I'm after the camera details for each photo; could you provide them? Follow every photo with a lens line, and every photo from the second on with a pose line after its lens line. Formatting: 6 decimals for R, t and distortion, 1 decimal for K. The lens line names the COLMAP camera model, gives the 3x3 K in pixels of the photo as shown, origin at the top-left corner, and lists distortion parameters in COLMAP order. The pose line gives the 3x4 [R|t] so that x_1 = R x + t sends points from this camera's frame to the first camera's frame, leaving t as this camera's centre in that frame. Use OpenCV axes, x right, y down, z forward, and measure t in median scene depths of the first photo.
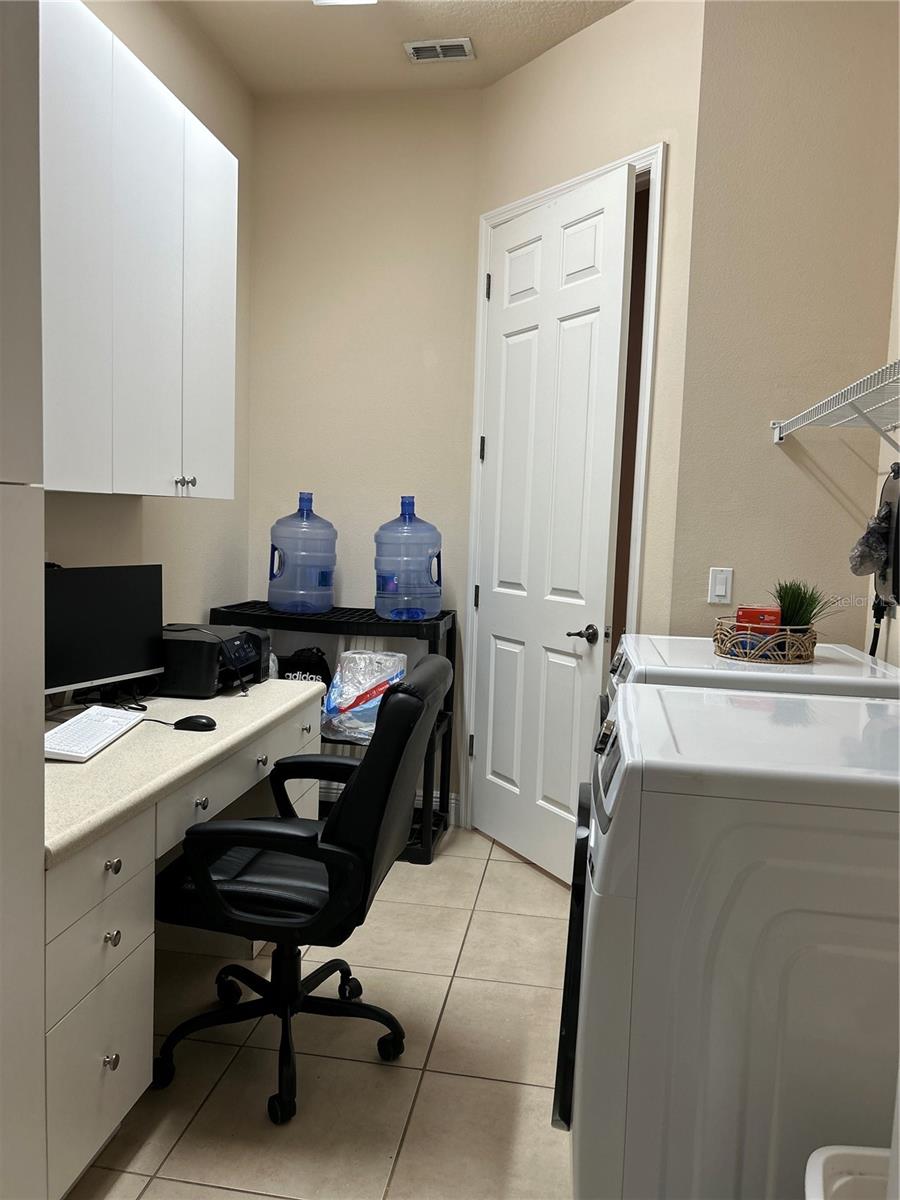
lens RADIAL K [[945.8, 0, 446.8], [0, 945.8, 598.4], [0, 0, 1]] dist [0.058387, -0.027127]
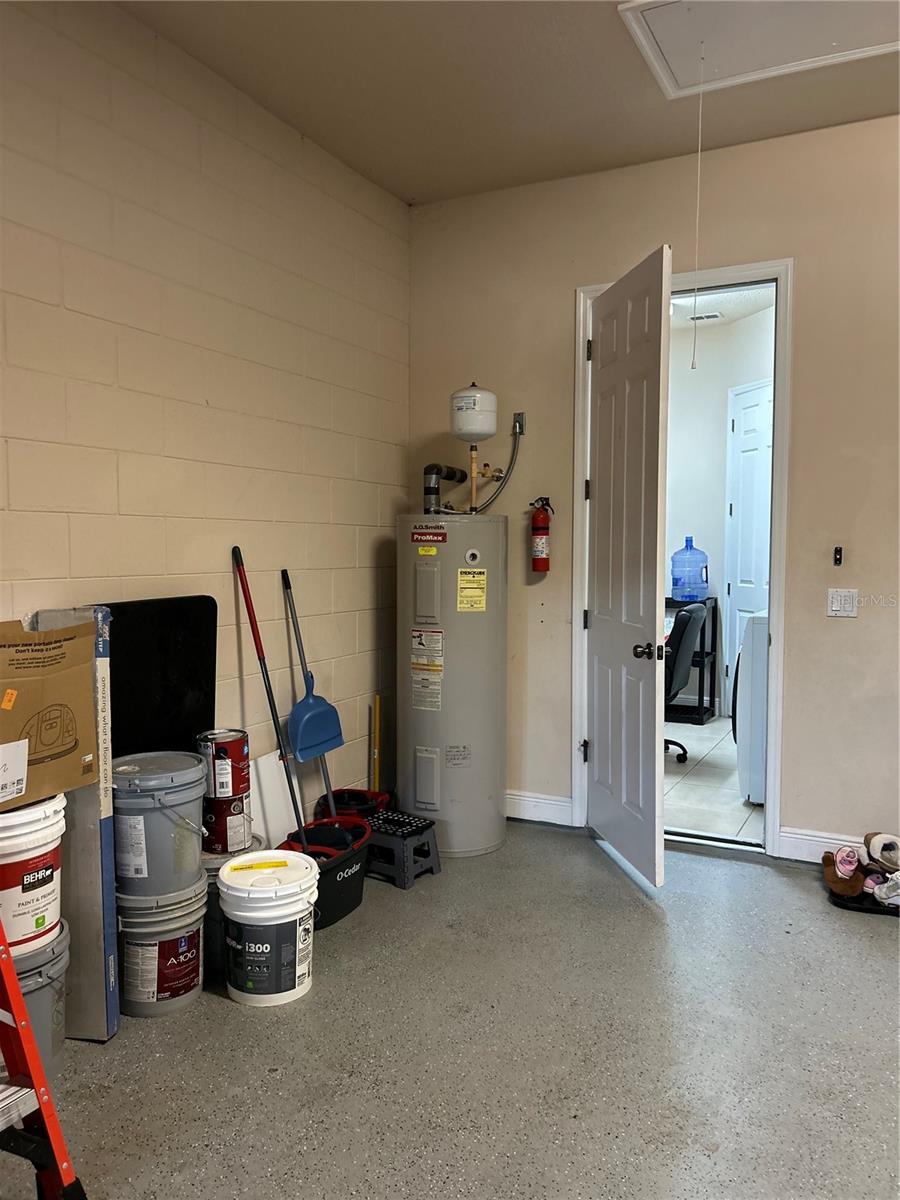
lens RADIAL K [[945.8, 0, 440.3], [0, 945.8, 597.9], [0, 0, 1]] dist [0.058387, -0.027127]
pose [[0.953205, -0.010324, -0.302148, 0.057463], [0.000951, 0.999514, -0.031151, 0.074816], [0.302323, 0.029406, 0.952752, -0.968695]]
